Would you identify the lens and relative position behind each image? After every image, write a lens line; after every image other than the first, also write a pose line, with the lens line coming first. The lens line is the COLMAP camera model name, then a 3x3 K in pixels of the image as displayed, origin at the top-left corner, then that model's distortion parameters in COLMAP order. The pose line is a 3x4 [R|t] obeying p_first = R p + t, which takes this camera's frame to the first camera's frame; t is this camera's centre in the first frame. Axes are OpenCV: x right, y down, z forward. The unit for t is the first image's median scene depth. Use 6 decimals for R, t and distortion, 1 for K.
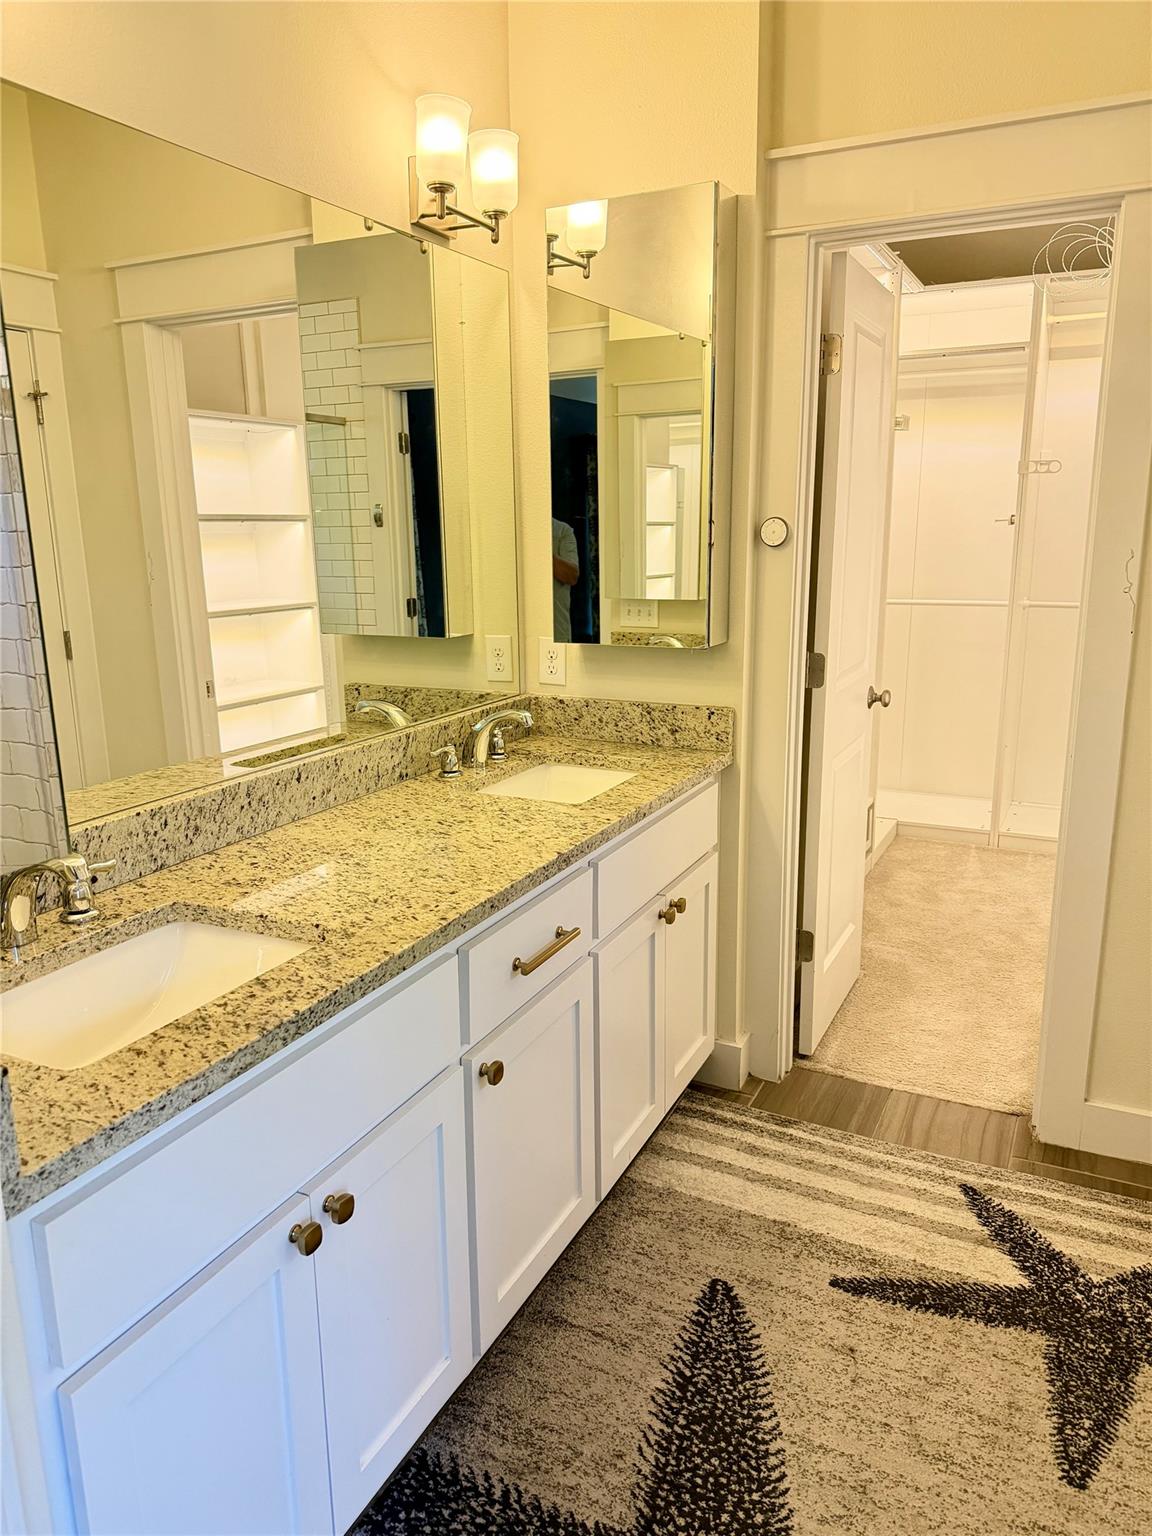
lens RADIAL K [[1080.7, 0, 580.0], [0, 1080.7, 774.3], [0, 0, 1]] dist [0.031090, -0.024846]
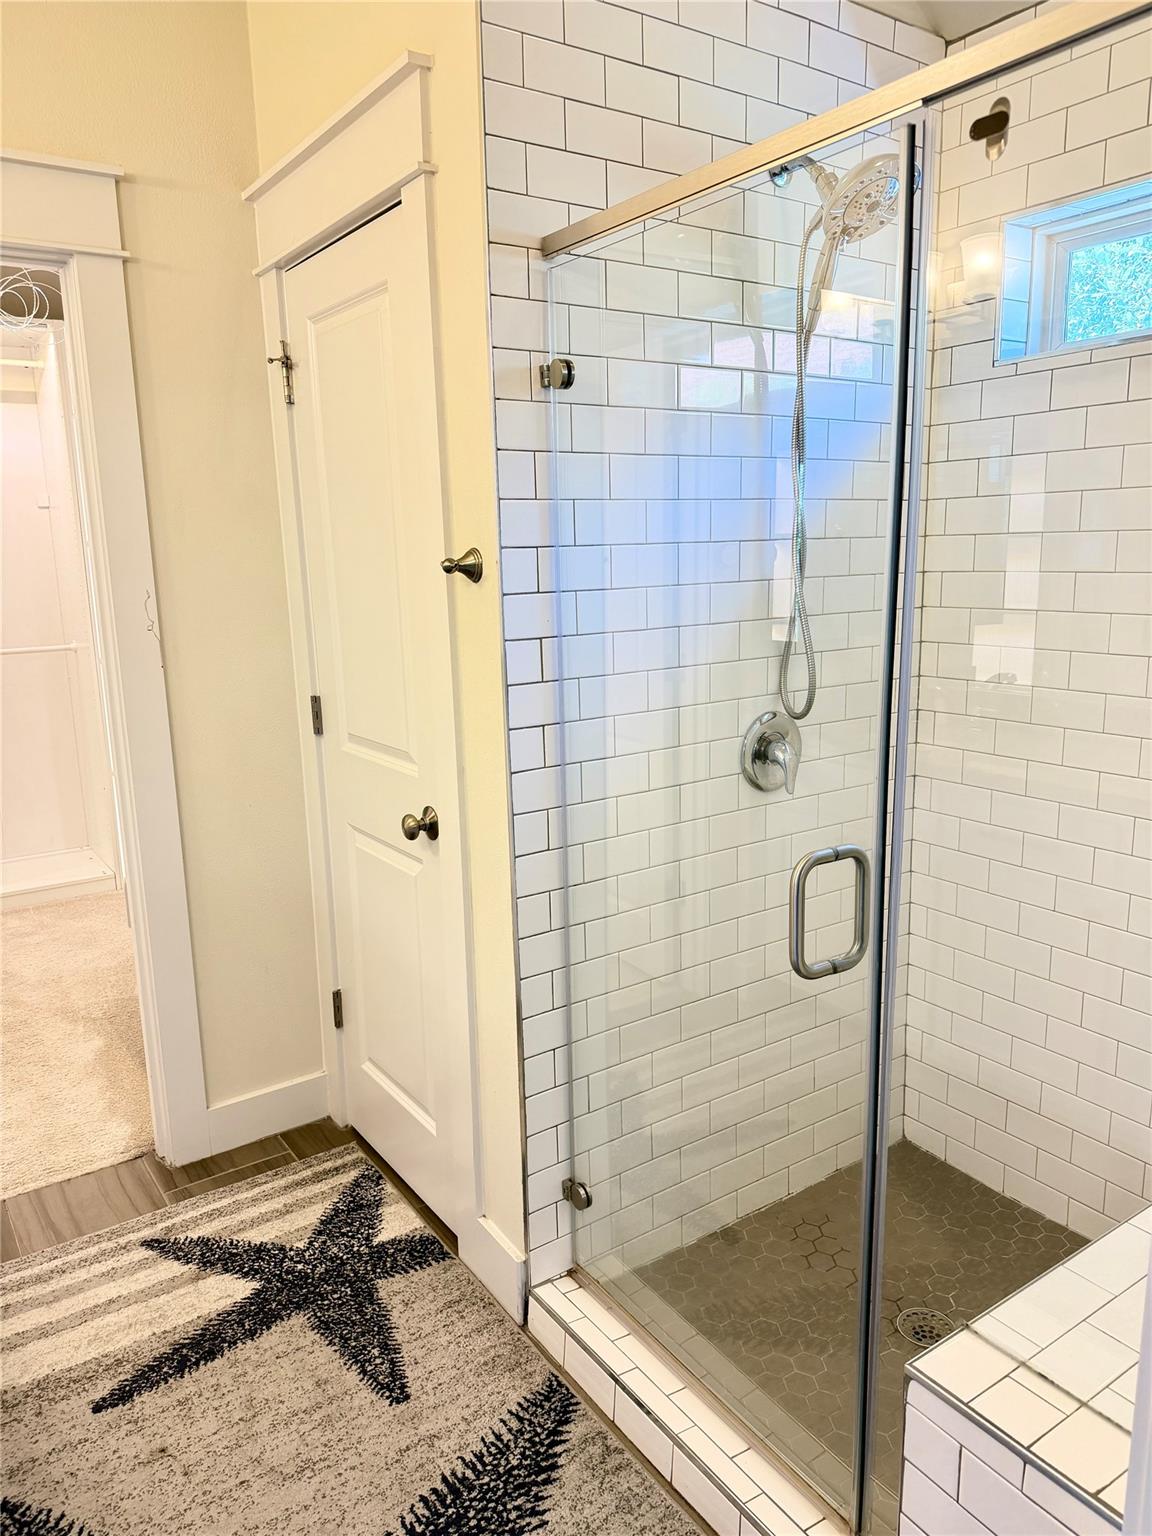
lens RADIAL K [[1080.7, 0, 576.4], [0, 1080.7, 769.4], [0, 0, 1]] dist [0.031090, -0.024846]
pose [[0.498342, -0.170131, 0.850124, -0.242367], [0.208719, 0.975261, 0.072822, -0.027311], [-0.841482, 0.141147, 0.521523, 0.127487]]
